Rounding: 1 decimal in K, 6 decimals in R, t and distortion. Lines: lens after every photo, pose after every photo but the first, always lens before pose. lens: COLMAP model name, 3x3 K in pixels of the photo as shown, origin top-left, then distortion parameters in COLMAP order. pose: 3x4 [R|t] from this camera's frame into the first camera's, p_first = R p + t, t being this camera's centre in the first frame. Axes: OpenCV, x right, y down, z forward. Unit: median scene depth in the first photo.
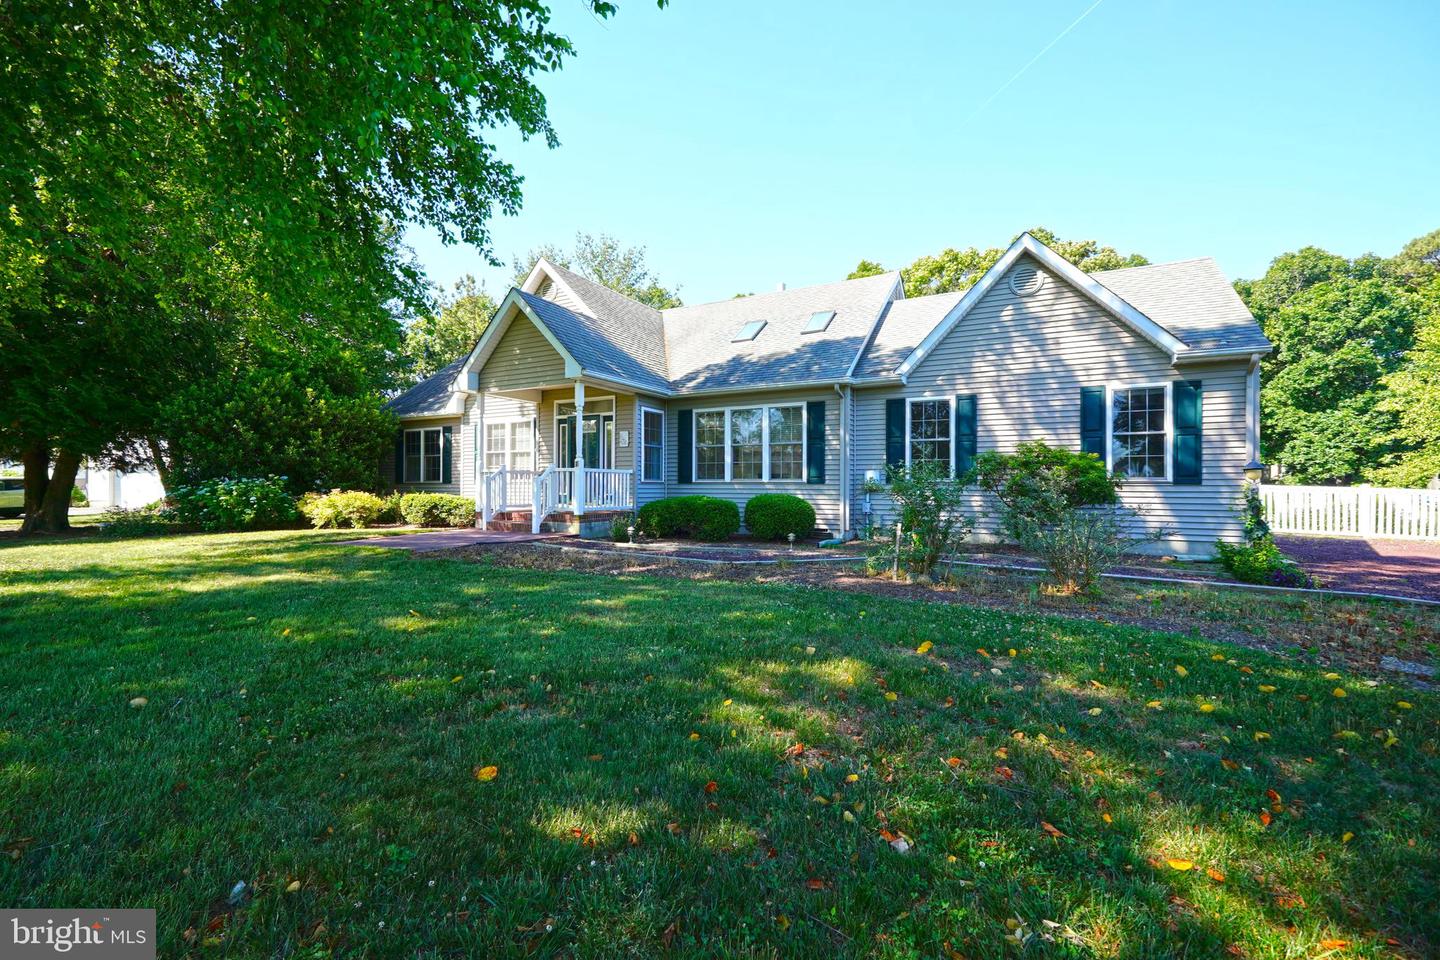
lens RADIAL K [[608.3, 0, 720.0], [0, 608.3, 480.0], [0, 0, 1]] dist [-0.001571, -0.000007]
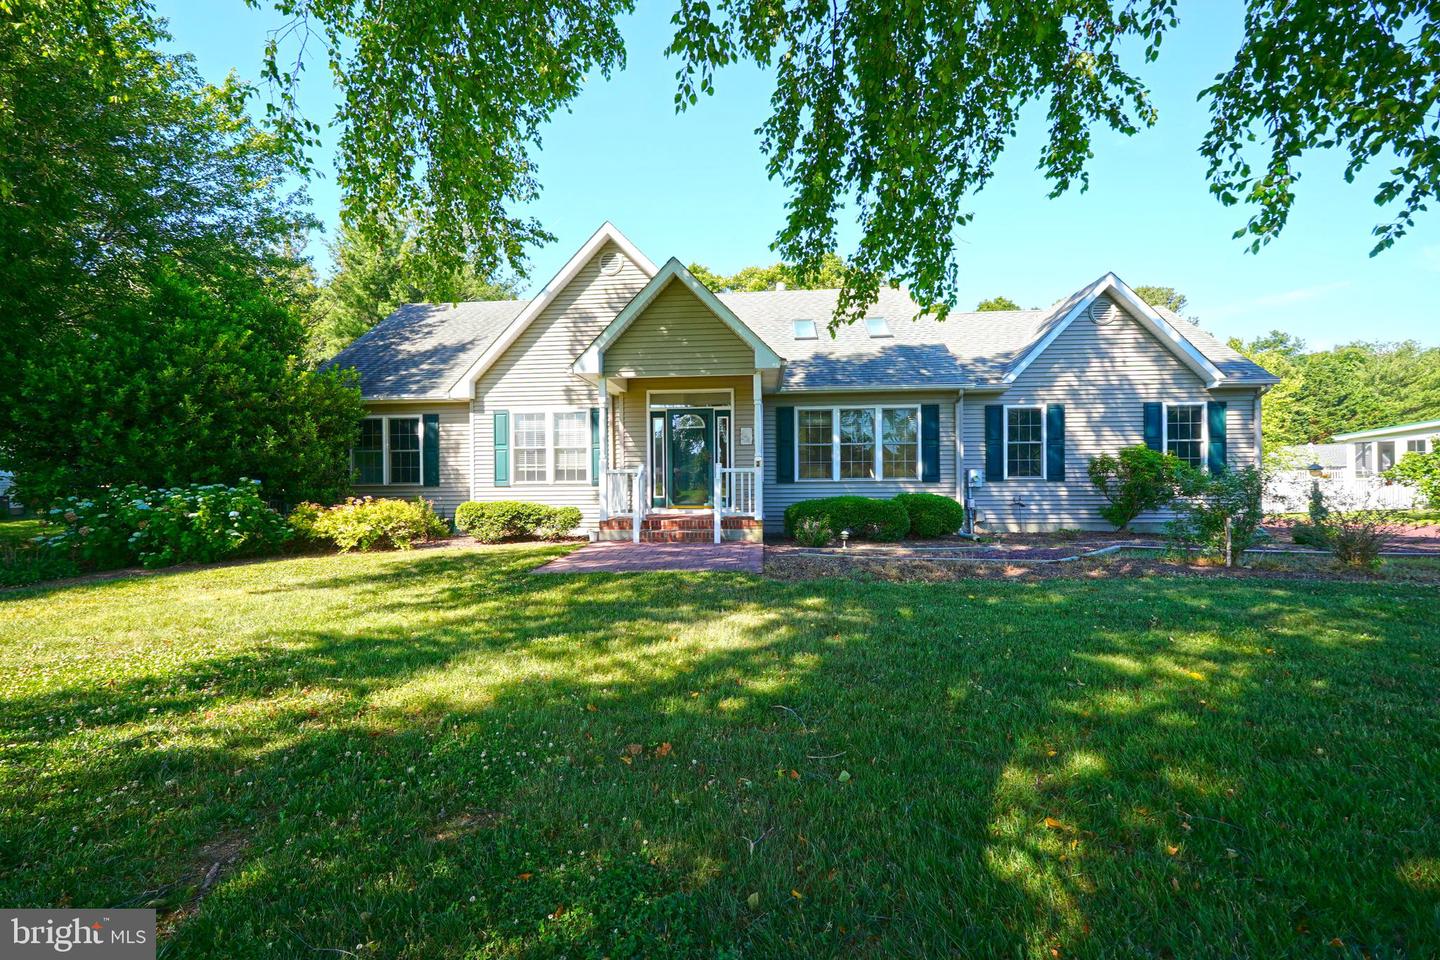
lens RADIAL K [[608.3, 0, 720.0], [0, 608.3, 480.0], [0, 0, 1]] dist [-0.001571, -0.000007]
pose [[0.916469, -0.010578, 0.399966, -0.589786], [0.006835, 0.999919, 0.010782, -0.011501], [-0.400047, -0.007148, 0.916467, 0.175064]]
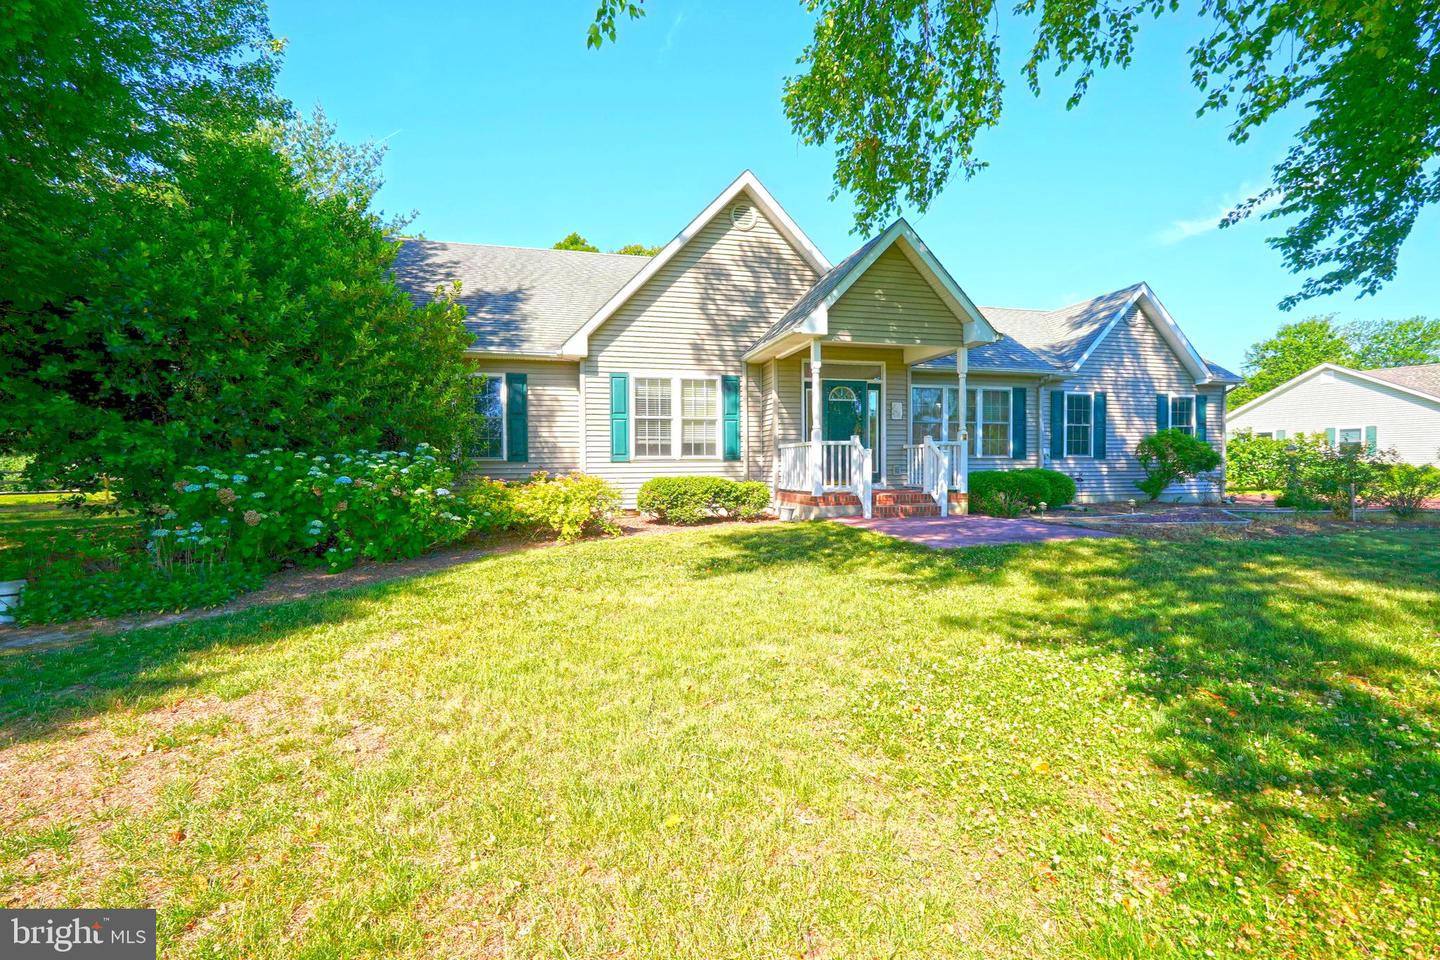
lens RADIAL K [[608.3, 0, 720.0], [0, 608.3, 480.0], [0, 0, 1]] dist [-0.001571, -0.000007]
pose [[0.737624, -0.023739, 0.674794, -1.020095], [0.001836, 0.999449, 0.033154, 0.006036], [-0.675209, -0.023216, 0.737261, 0.523604]]
